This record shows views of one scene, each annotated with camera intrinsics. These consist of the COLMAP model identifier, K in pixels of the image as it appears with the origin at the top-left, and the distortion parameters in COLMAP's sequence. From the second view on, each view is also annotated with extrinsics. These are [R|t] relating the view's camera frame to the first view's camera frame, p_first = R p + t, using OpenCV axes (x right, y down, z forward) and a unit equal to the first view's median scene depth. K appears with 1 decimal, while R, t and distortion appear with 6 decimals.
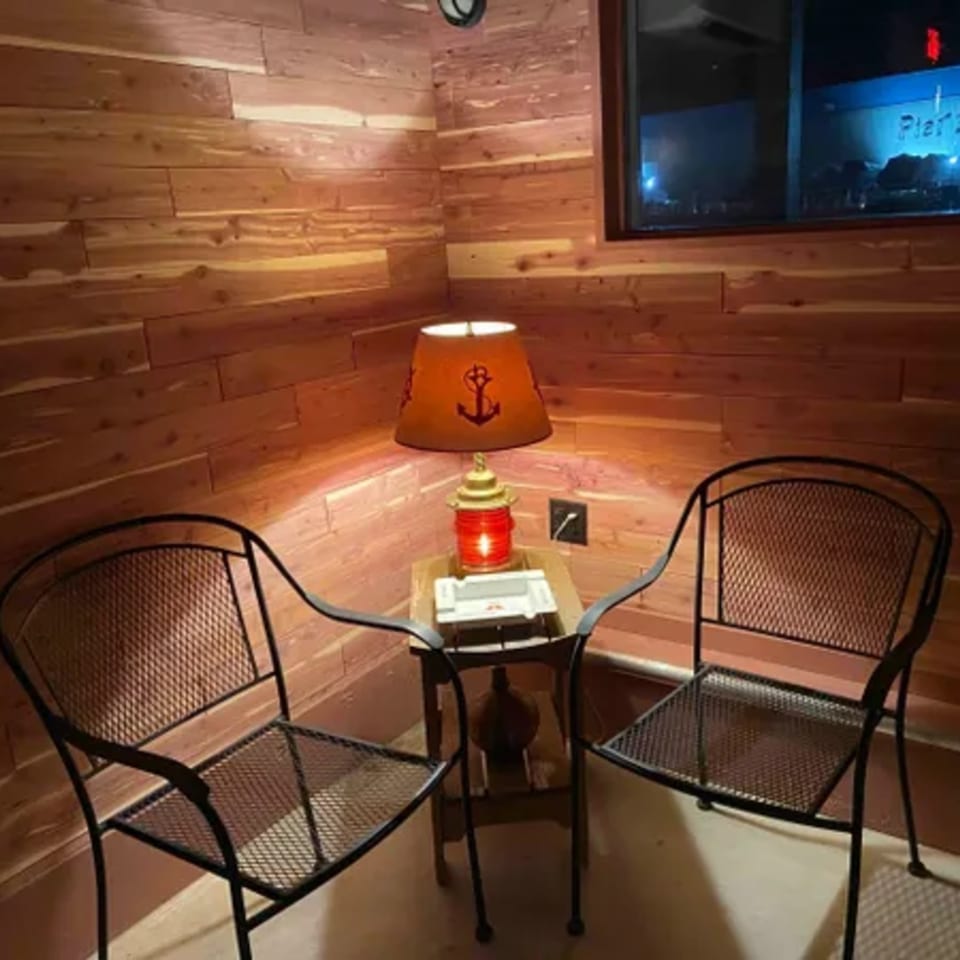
lens RADIAL K [[1000.2, 0, 480.0], [0, 1000.2, 480.0], [0, 0, 1]] dist [0.104655, -0.003547]
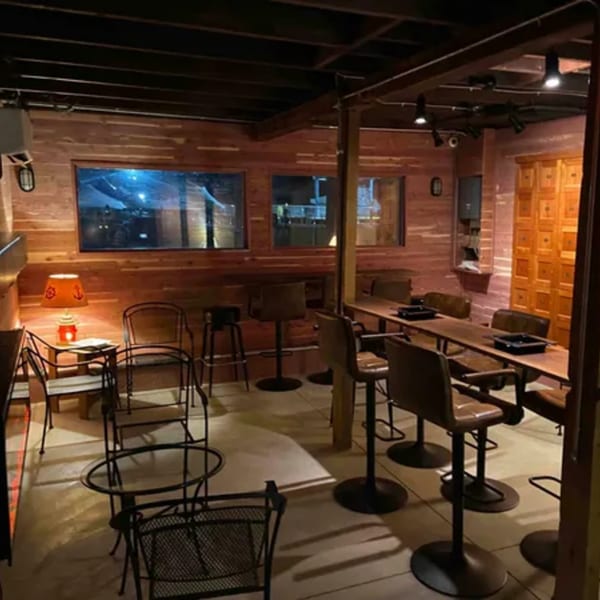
lens RADIAL K [[625.1, 0, 300.0], [0, 625.1, 300.0], [0, 0, 1]] dist [0.104655, -0.003547]
pose [[0.560950, -0.058550, 0.825776, -1.323863], [0.182869, 0.981619, -0.054623, 0.201674], [-0.807399, 0.181650, 0.561346, -0.899579]]
